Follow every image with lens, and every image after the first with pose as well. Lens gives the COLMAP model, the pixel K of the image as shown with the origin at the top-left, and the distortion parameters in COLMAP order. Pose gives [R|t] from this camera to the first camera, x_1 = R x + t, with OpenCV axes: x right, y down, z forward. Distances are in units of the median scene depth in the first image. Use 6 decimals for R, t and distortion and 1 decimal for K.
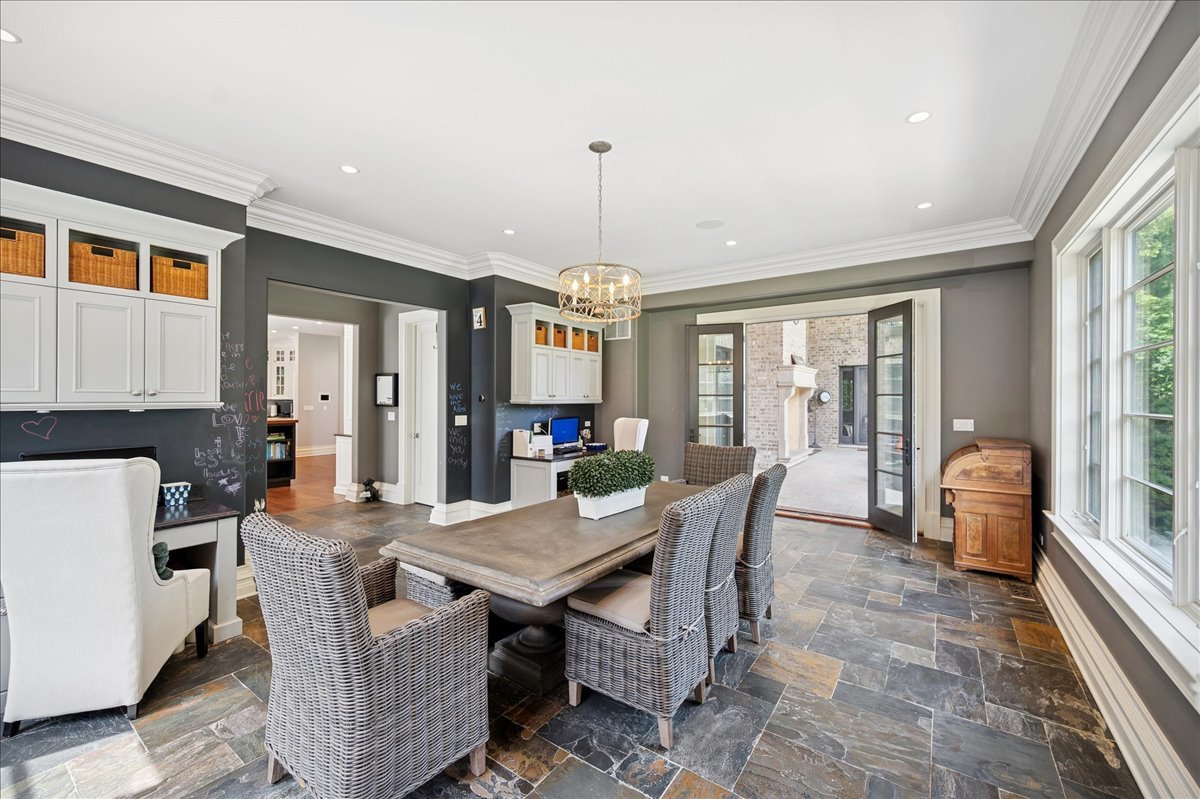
lens RADIAL K [[476.0, 0, 599.1], [0, 476.0, 402.4], [0, 0, 1]] dist [0.002906, -0.000213]
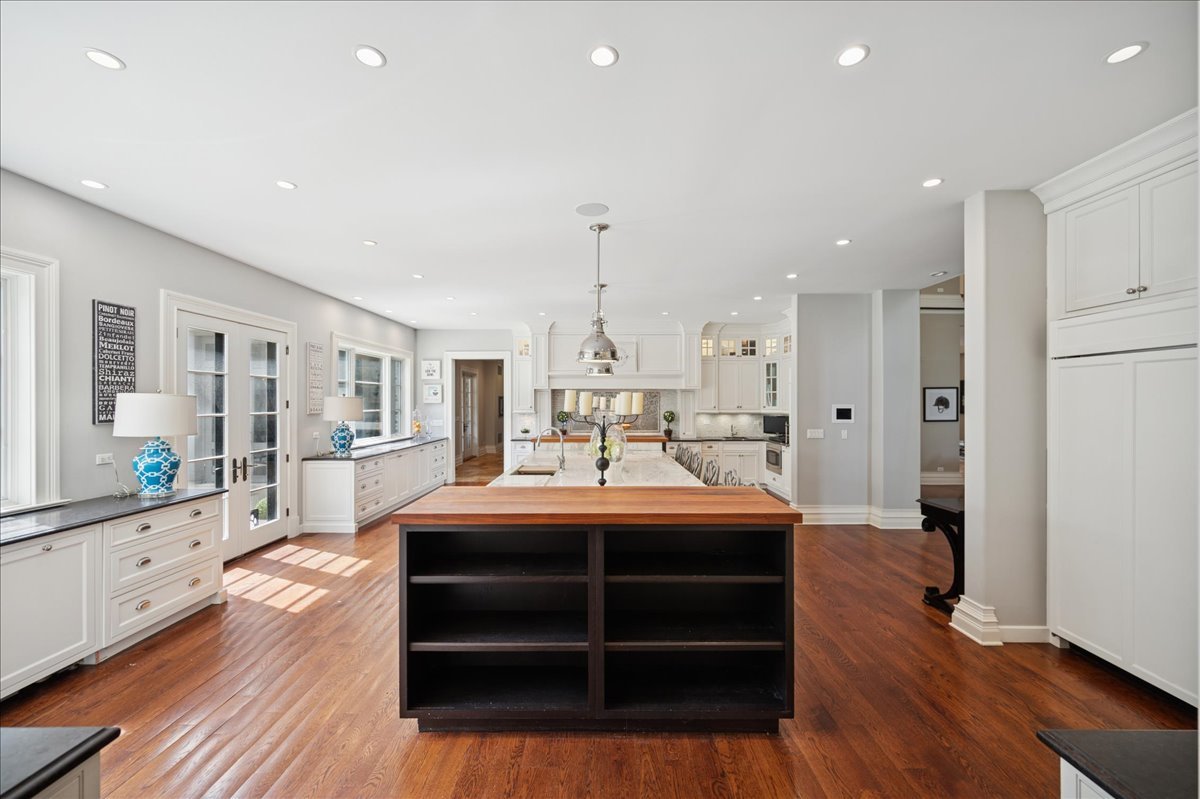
lens RADIAL K [[476.0, 0, 601.1], [0, 476.0, 399.2], [0, 0, 1]] dist [0.002906, -0.000213]
pose [[0.580017, -0.014437, -0.814477, -0.303685], [0.009880, 0.999894, -0.010688, -0.023255], [0.814545, -0.001848, 0.580098, 0.479647]]
